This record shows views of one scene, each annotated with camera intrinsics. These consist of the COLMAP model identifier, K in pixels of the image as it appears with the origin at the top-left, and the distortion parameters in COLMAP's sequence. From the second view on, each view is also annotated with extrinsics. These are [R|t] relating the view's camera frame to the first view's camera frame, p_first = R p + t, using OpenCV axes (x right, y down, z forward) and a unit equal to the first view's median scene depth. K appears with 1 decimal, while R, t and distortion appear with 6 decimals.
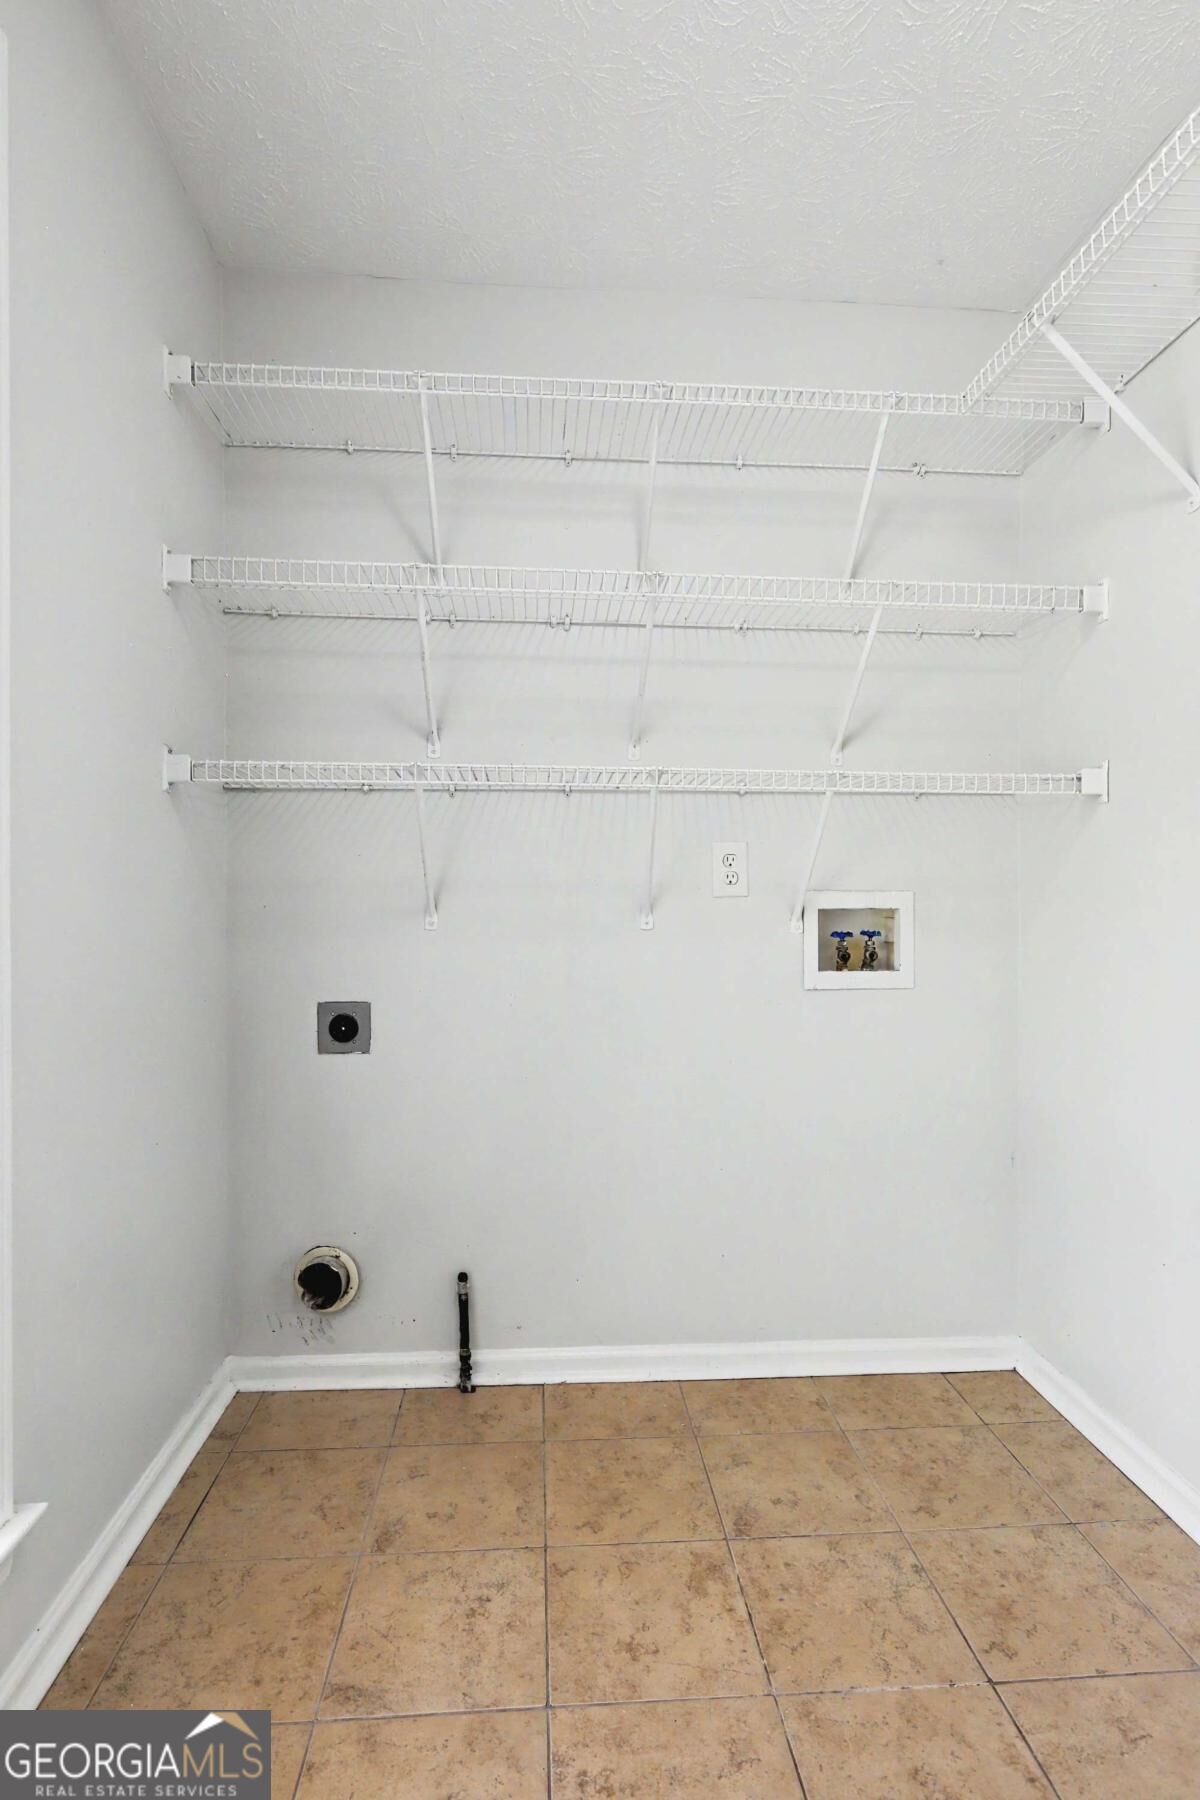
lens RADIAL K [[913.1, 0, 602.8], [0, 913.1, 918.9], [0, 0, 1]] dist [-0.002392, -0.001075]
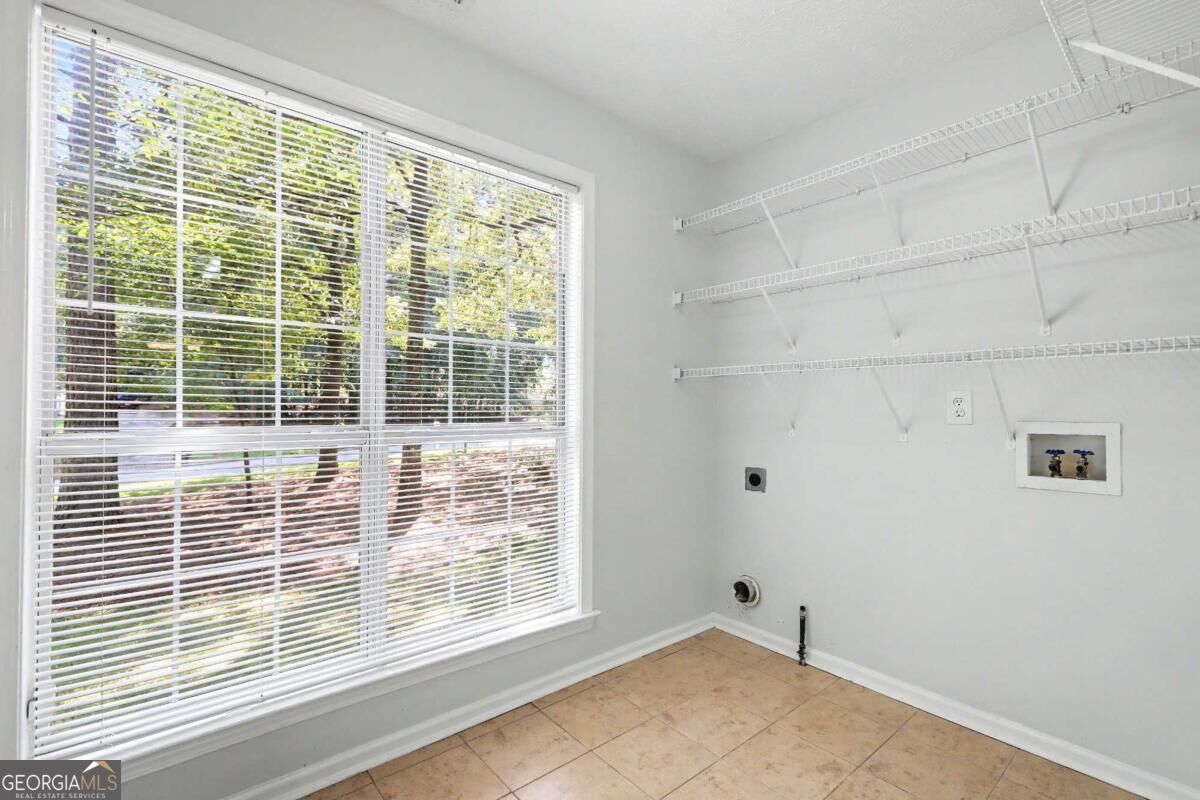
lens RADIAL K [[544.8, 0, 600.0], [0, 544.8, 400.0], [0, 0, 1]] dist [-0.002057, 0.000583]
pose [[0.580871, -0.014421, -0.813868, 0.584863], [-0.010797, 0.999619, -0.025418, -0.037788], [0.813924, 0.023552, 0.580494, -0.088085]]
